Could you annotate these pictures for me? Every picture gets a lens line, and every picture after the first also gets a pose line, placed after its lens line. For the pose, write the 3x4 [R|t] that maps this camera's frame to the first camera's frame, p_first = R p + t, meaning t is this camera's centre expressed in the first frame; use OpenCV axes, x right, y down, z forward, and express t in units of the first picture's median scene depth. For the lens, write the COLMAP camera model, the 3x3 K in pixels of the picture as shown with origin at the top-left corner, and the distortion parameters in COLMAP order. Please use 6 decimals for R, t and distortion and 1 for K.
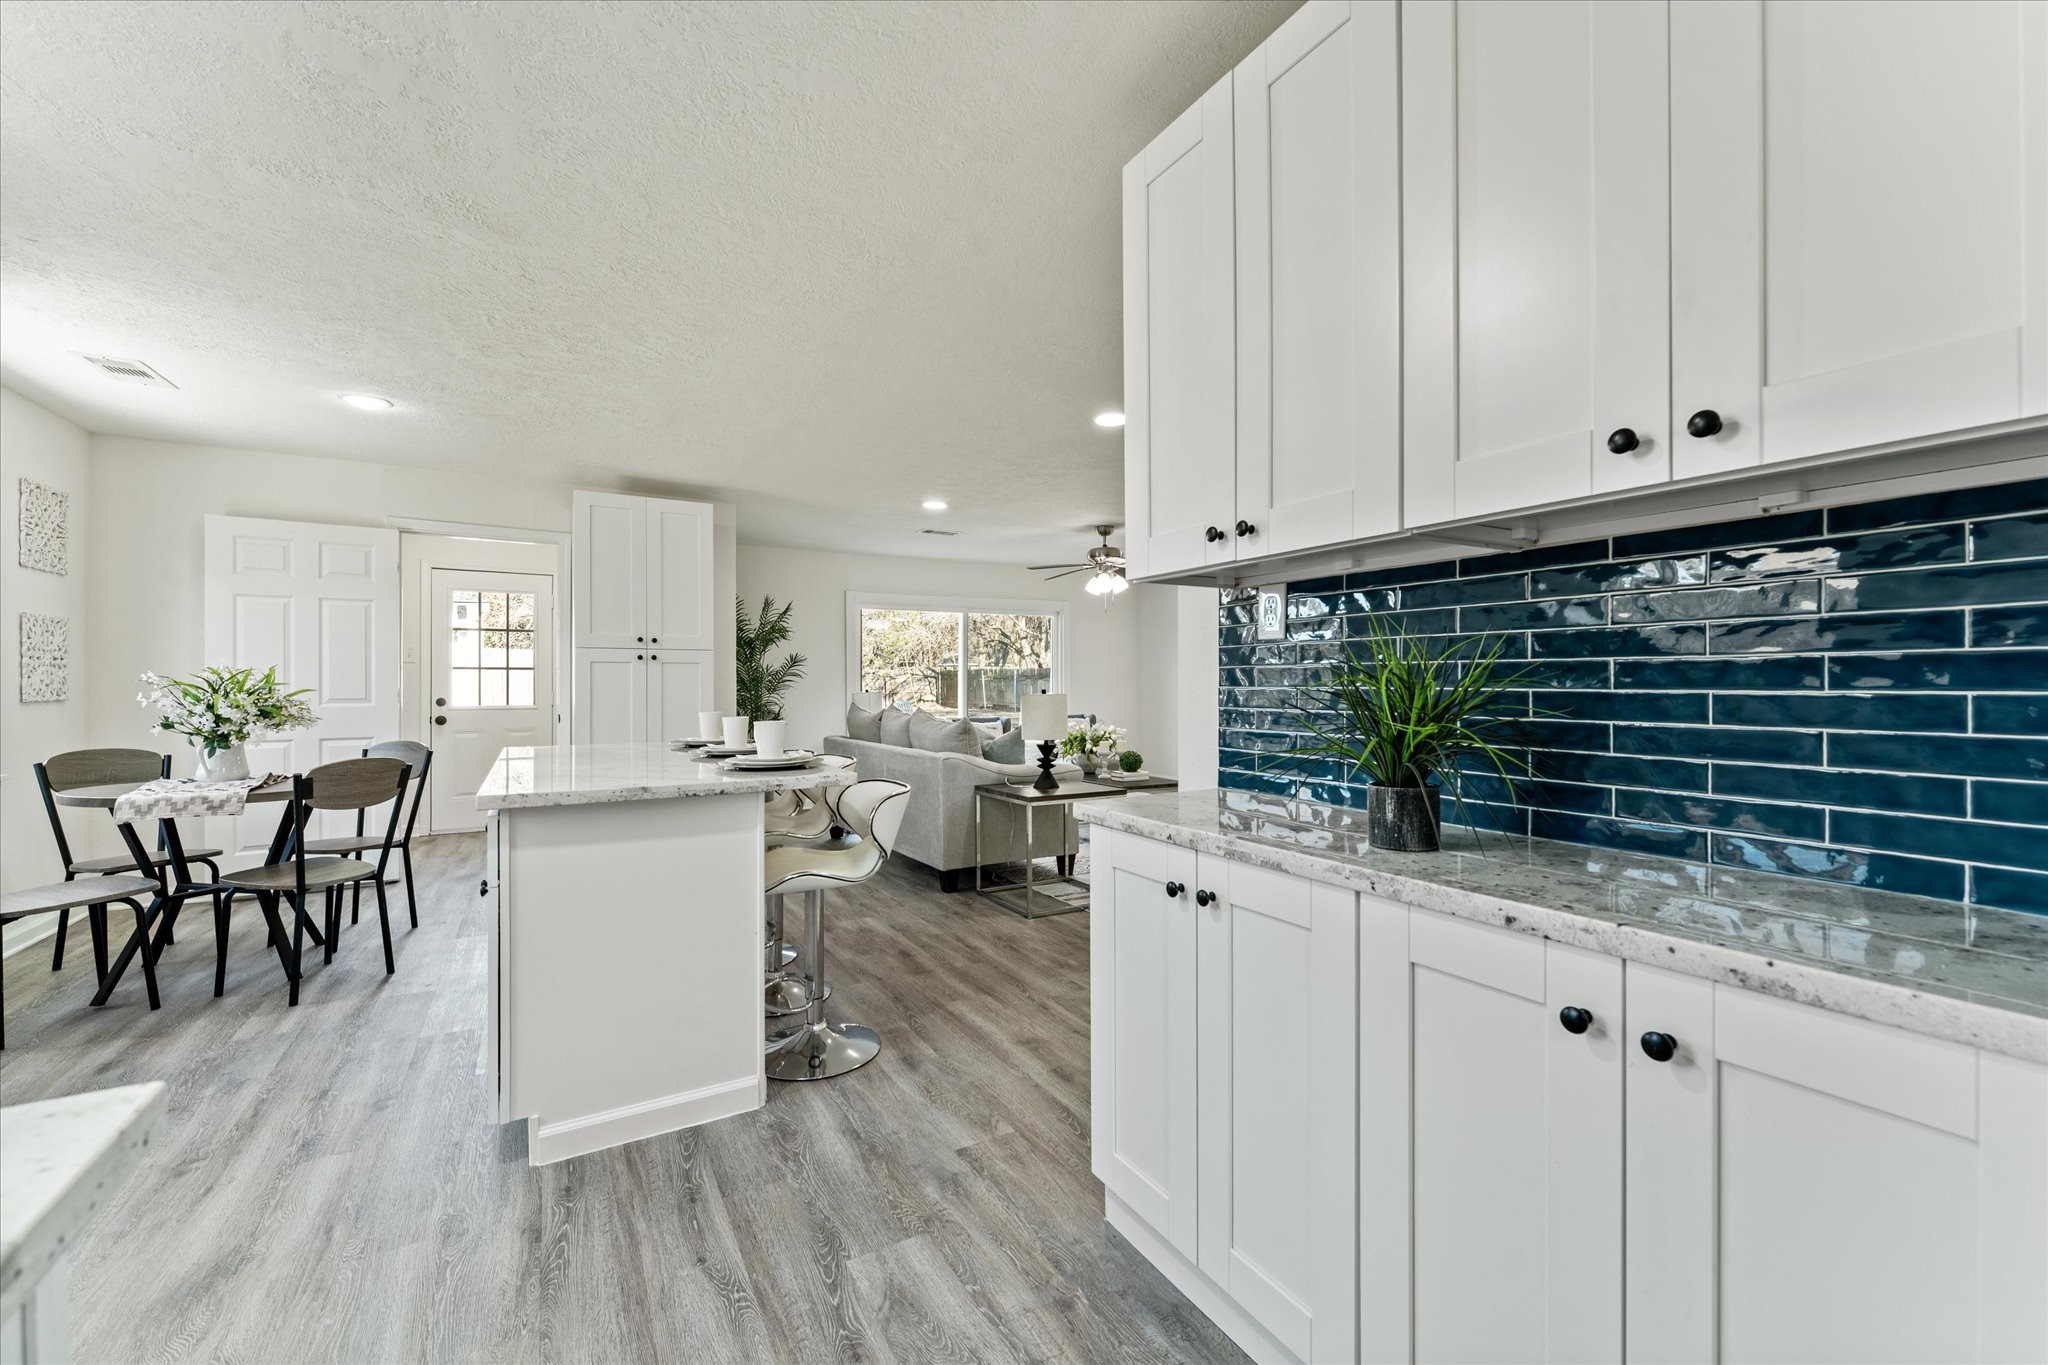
lens RADIAL K [[828.3, 0, 1037.9], [0, 828.3, 683.2], [0, 0, 1]] dist [-0.001499, -0.000030]
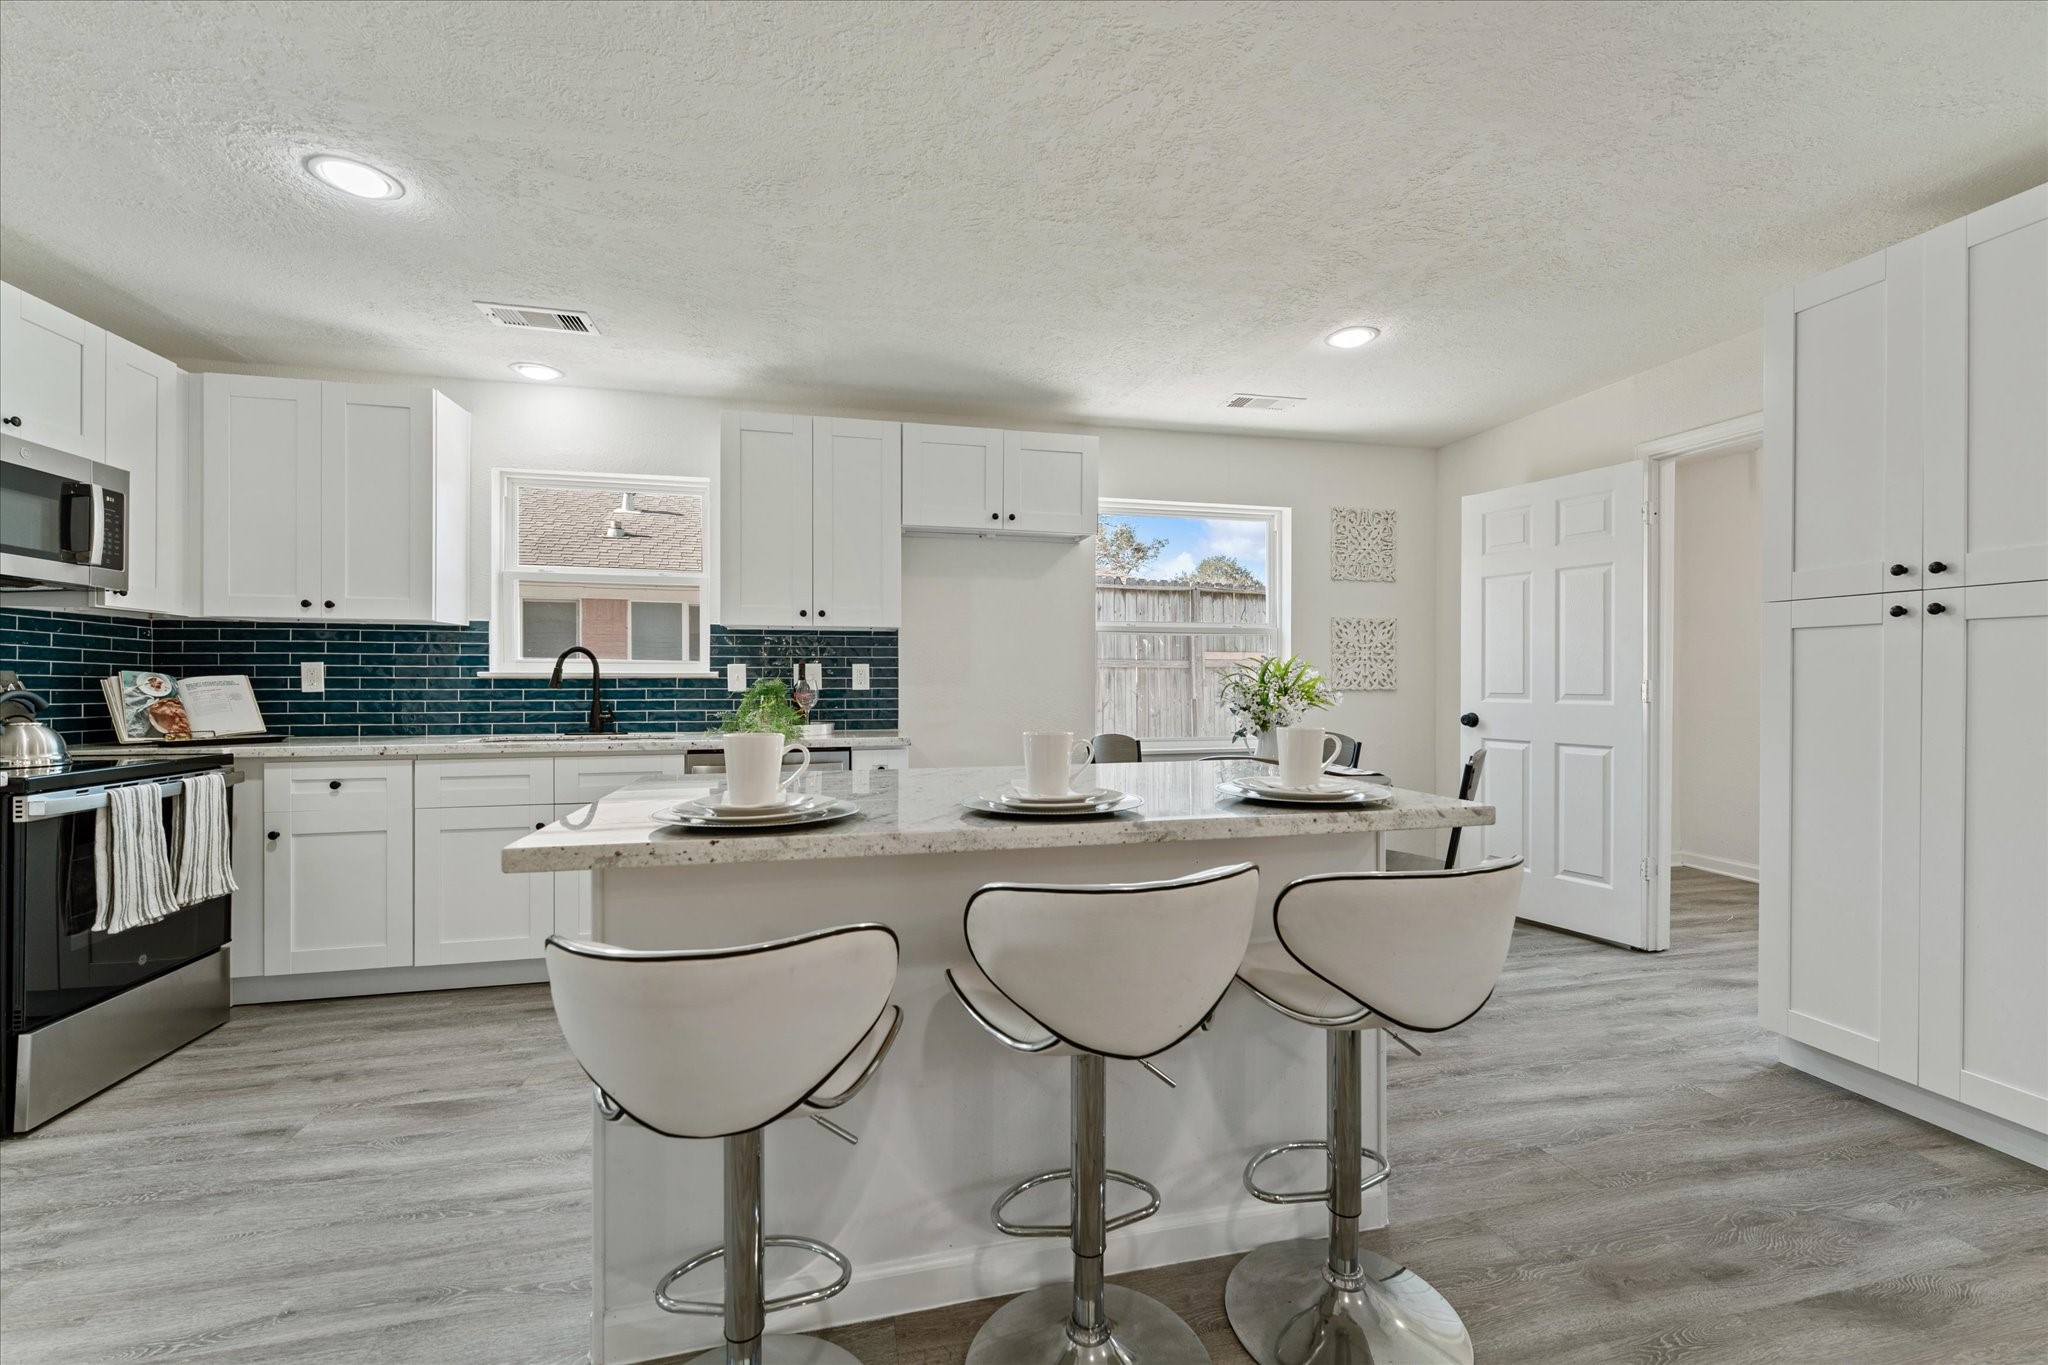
lens RADIAL K [[834.6, 0, 1029.4], [0, 834.6, 677.6], [0, 0, 1]] dist [-0.001125, -0.000073]
pose [[-0.299142, -0.002079, -0.954206, 0.104060], [-0.001760, 0.999997, -0.001627, 0.007512], [0.954207, 0.001192, -0.299145, 1.007715]]
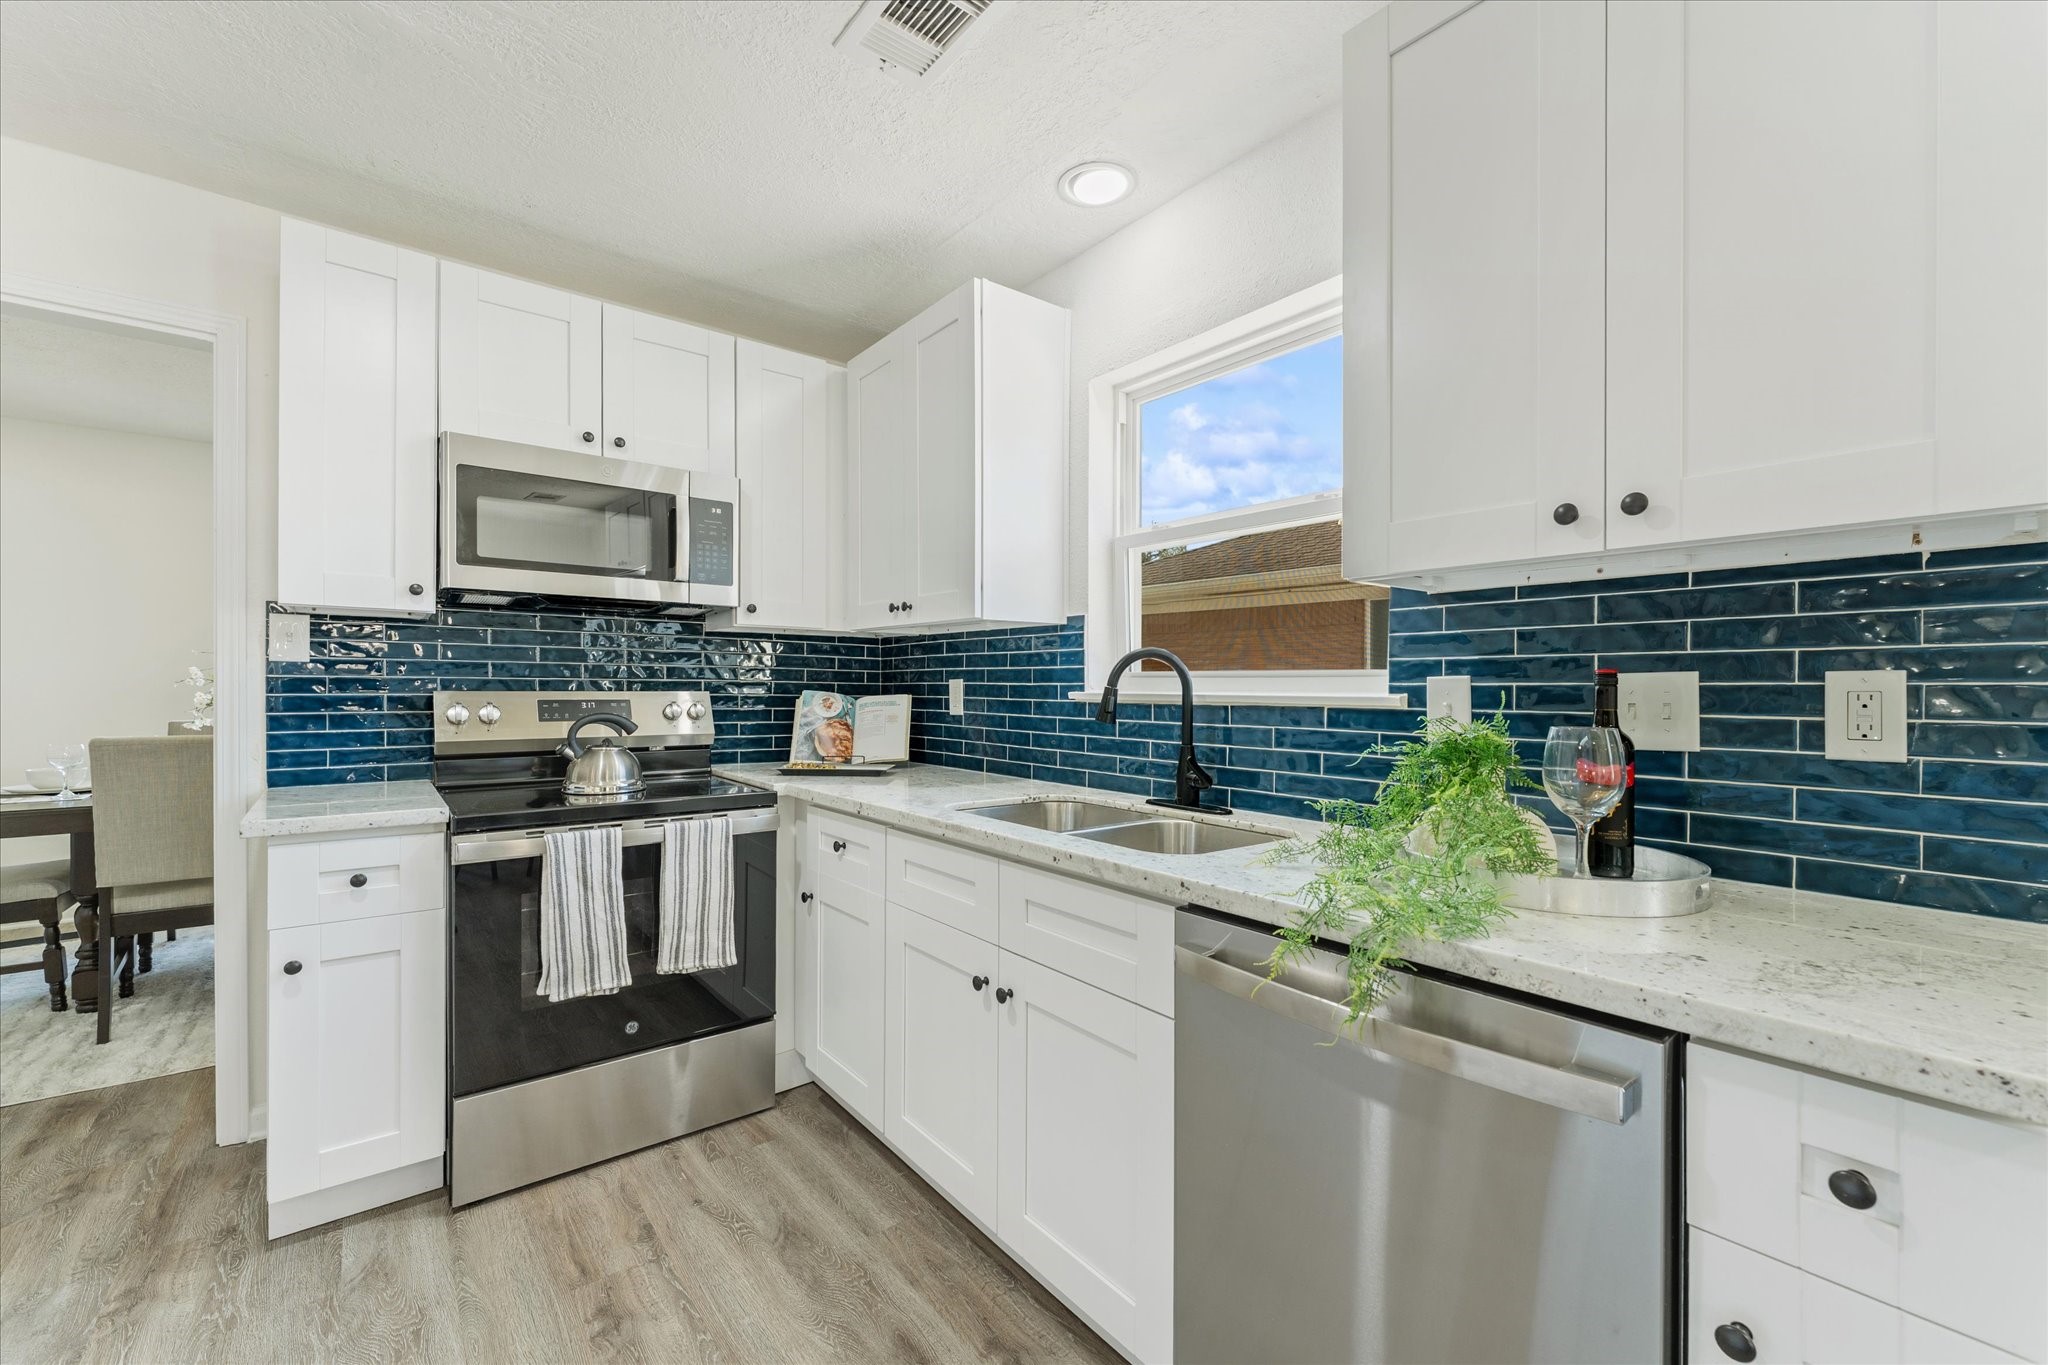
lens RADIAL K [[824.3, 0, 1028.8], [0, 824.3, 691.0], [0, 0, 1]] dist [-0.001929, -0.000395]
pose [[-0.989890, -0.001345, -0.141829, -0.560891], [-0.002625, 0.999958, 0.008837, -0.007070], [0.141811, 0.009120, -0.989852, 0.712301]]
